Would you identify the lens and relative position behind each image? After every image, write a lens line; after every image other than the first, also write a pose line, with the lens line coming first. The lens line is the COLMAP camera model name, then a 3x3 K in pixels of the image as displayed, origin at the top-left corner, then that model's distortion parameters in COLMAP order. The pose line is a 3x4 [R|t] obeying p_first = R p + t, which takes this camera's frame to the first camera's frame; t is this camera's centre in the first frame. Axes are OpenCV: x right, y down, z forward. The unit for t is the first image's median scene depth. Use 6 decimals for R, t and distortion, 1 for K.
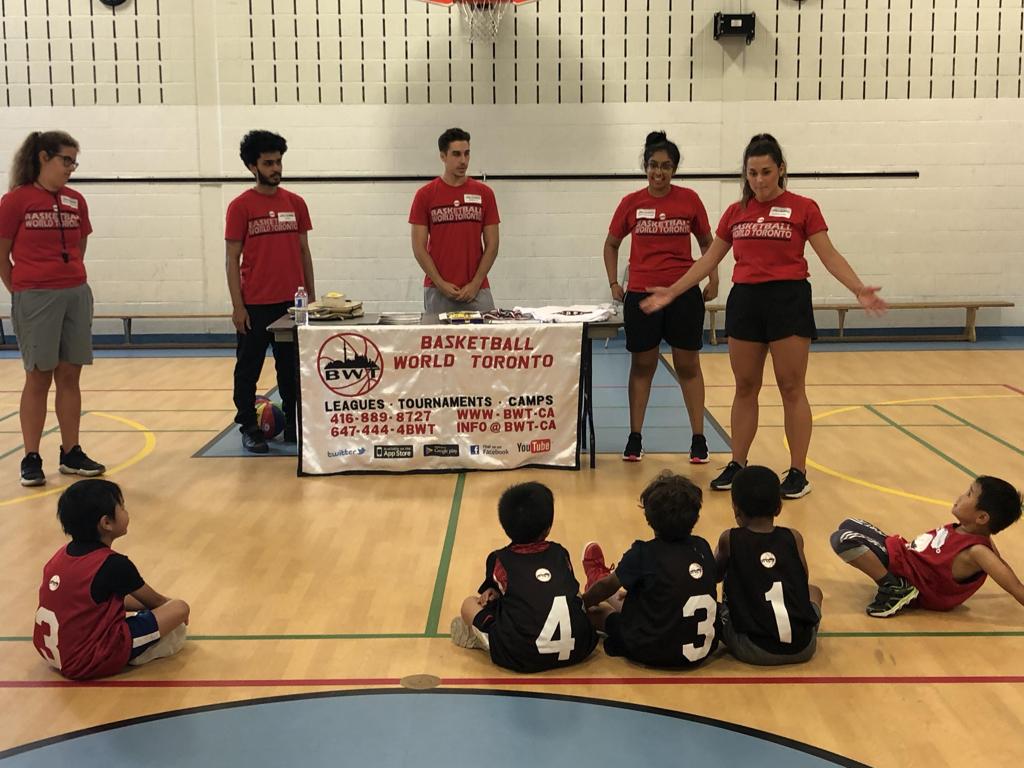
lens RADIAL K [[1387.1, 0, 506.9], [0, 1387.1, 375.5], [0, 0, 1]] dist [0.034664, 0.000000]
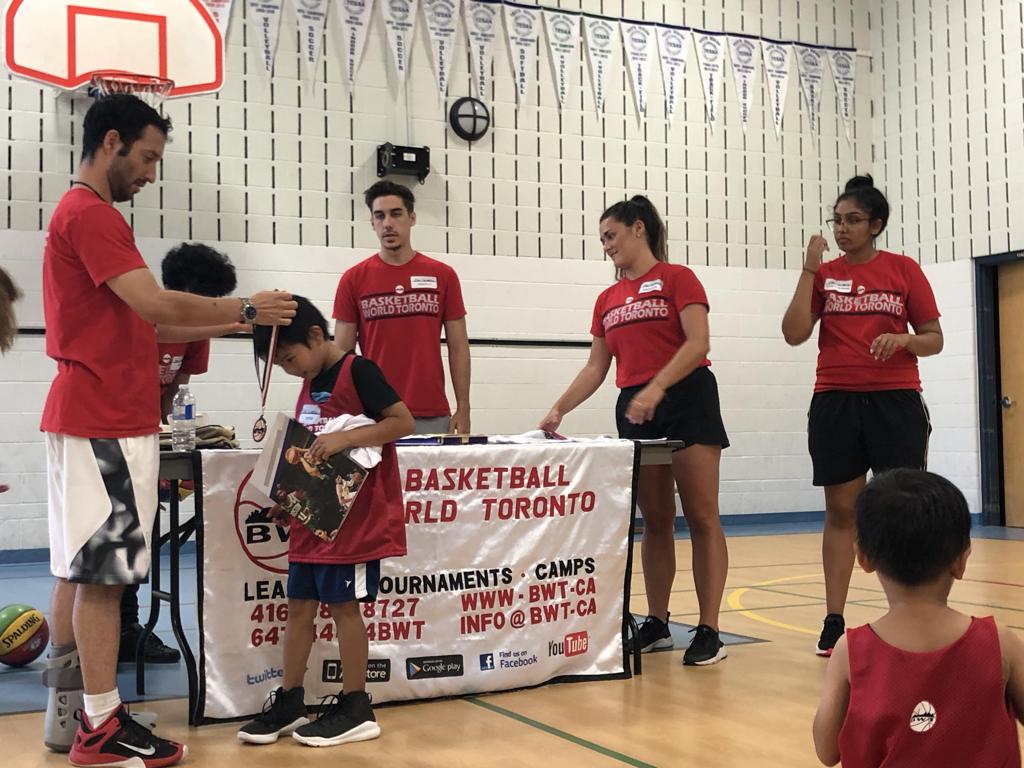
lens RADIAL K [[1447.9, 0, 493.9], [0, 1447.9, 381.6], [0, 0, 1]] dist [0.046045, 0.000000]
pose [[0.895104, 0.017874, 0.445500, -0.303261], [0.061153, 0.984831, -0.162382, 0.038695], [-0.441644, 0.172593, 0.880433, 0.422779]]
